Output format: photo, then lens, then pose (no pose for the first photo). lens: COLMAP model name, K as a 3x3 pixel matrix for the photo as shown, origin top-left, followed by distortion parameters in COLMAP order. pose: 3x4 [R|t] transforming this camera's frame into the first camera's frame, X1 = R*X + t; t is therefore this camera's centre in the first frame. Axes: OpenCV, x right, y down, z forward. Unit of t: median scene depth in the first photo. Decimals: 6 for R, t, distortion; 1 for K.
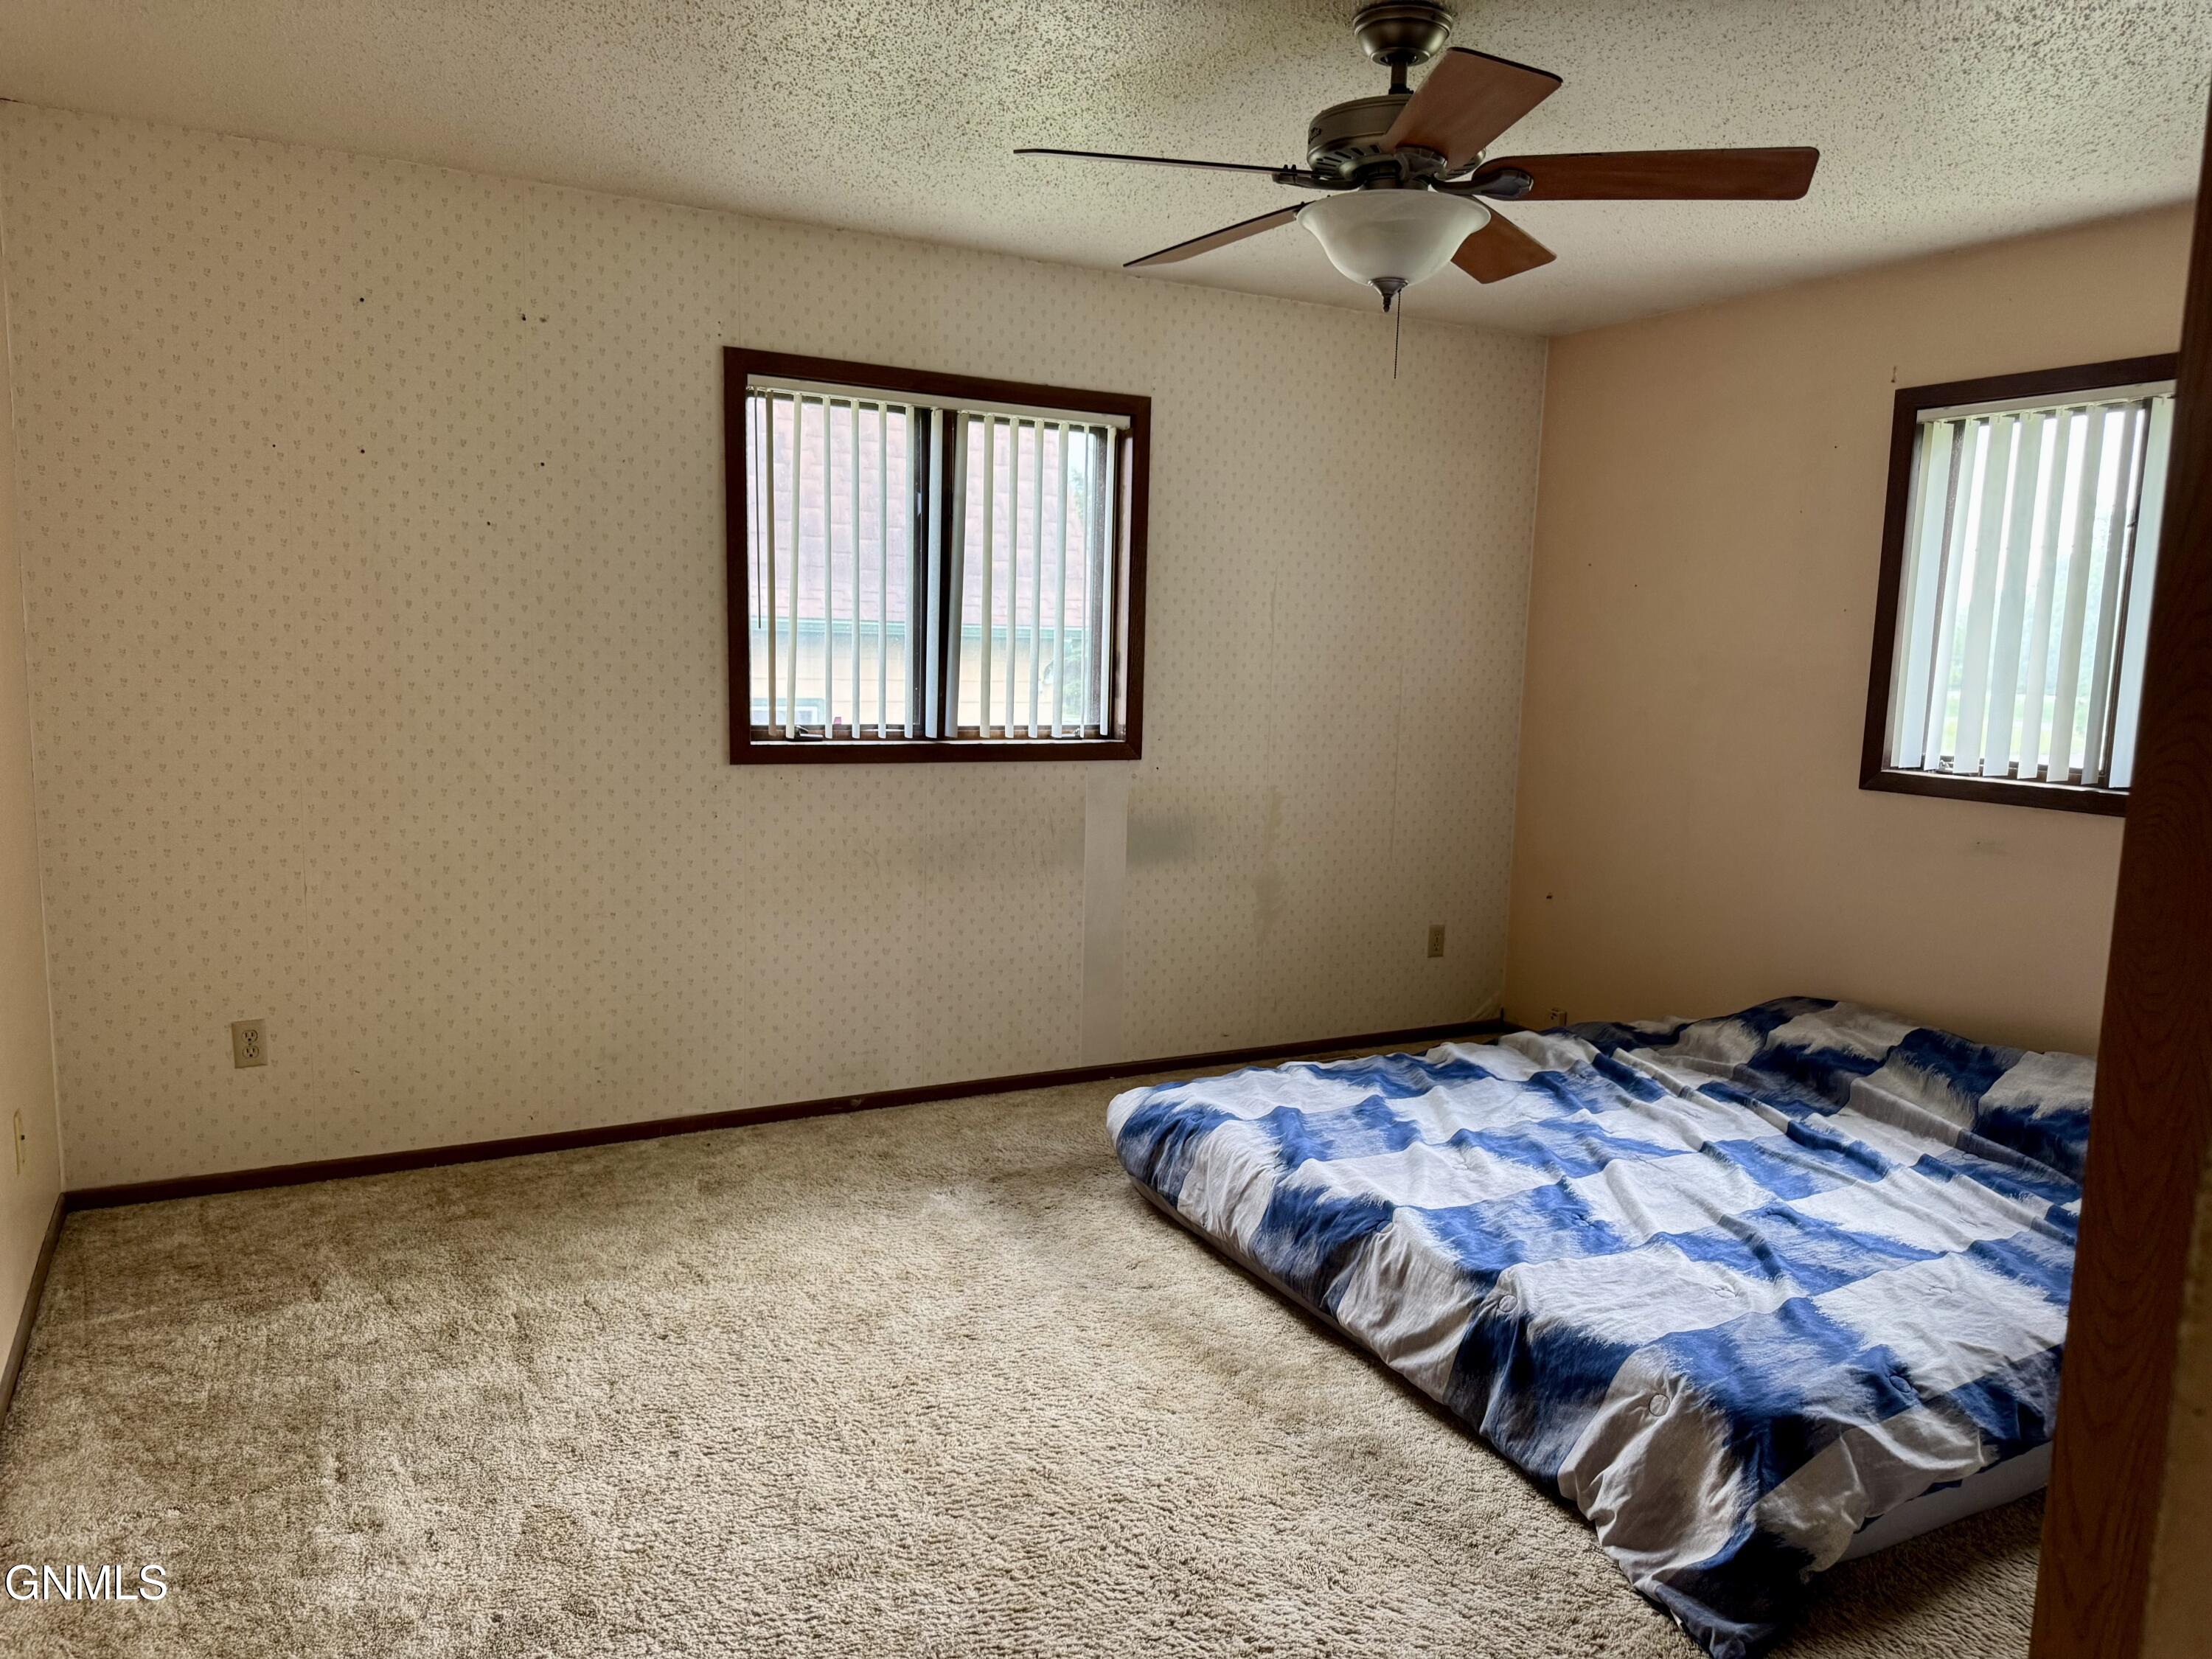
lens RADIAL K [[1570.3, 0, 1090.7], [0, 1570.3, 838.8], [0, 0, 1]] dist [0.023316, -0.024799]
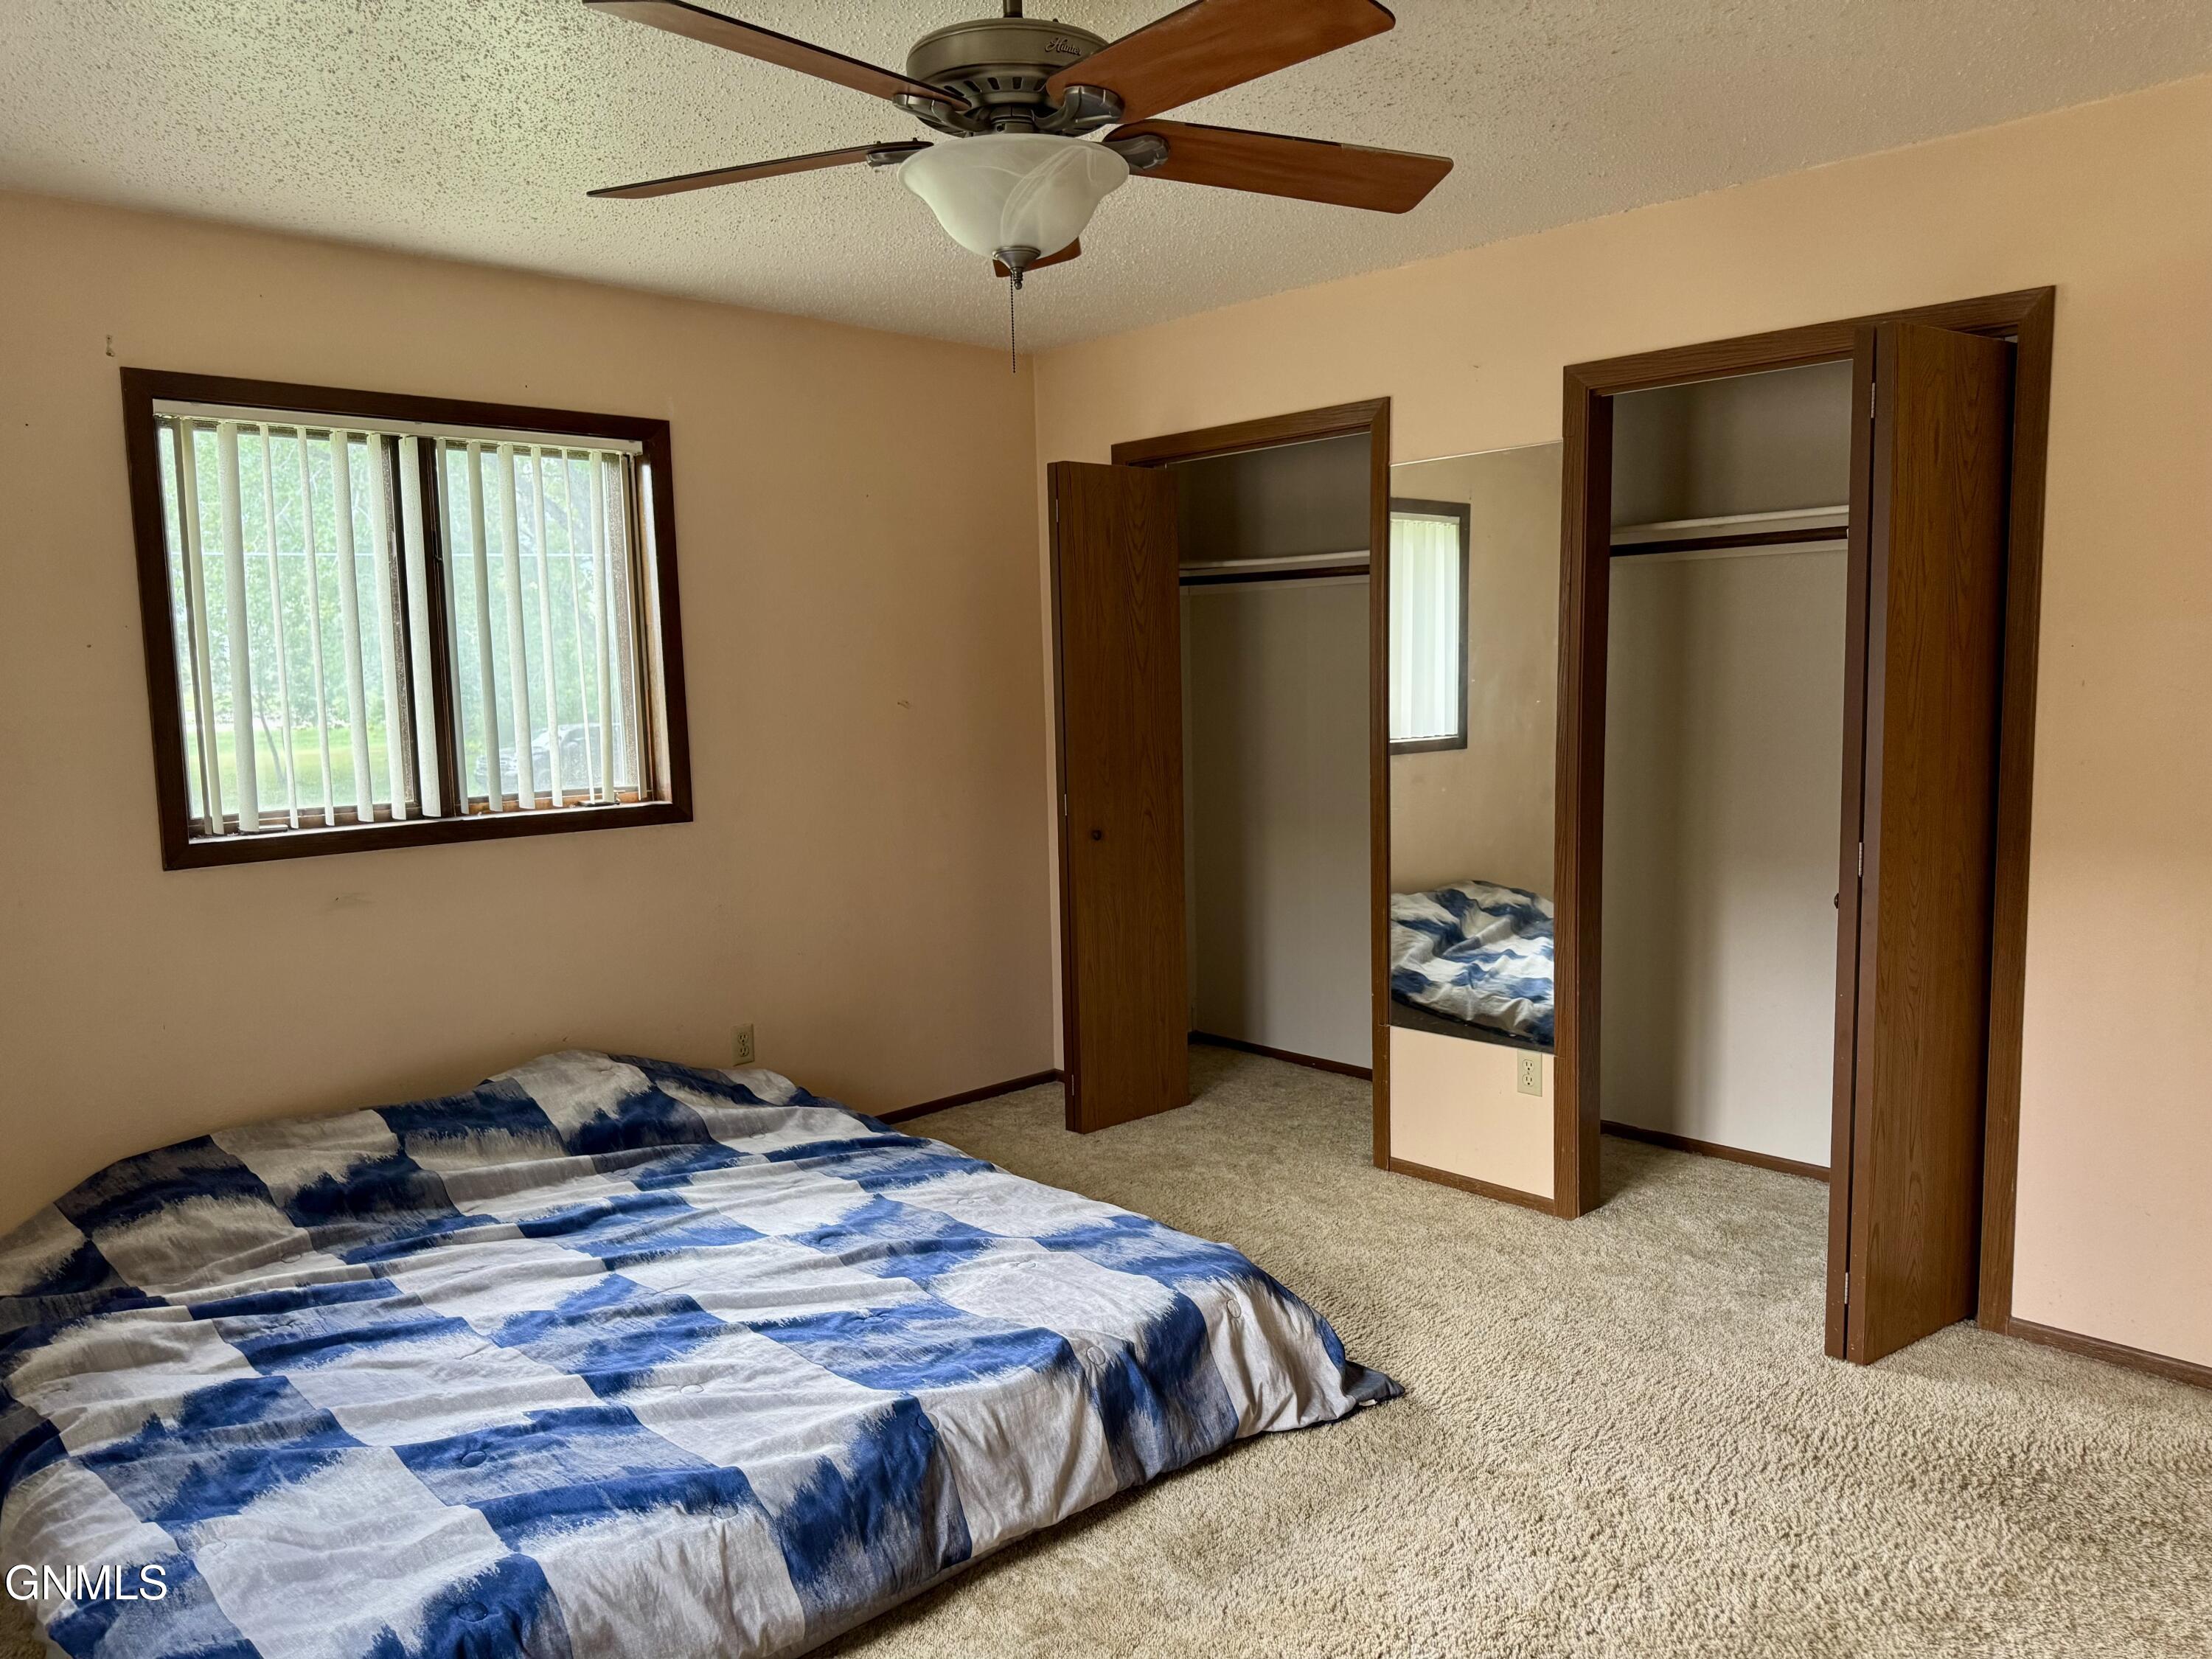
lens RADIAL K [[1570.3, 0, 1090.7], [0, 1570.3, 838.8], [0, 0, 1]] dist [0.023316, -0.024799]
pose [[-0.282522, -0.123908, 0.951224, -0.505178], [0.143213, 0.975061, 0.169548, -0.148020], [-0.948510, 0.184129, -0.257731, 0.978613]]
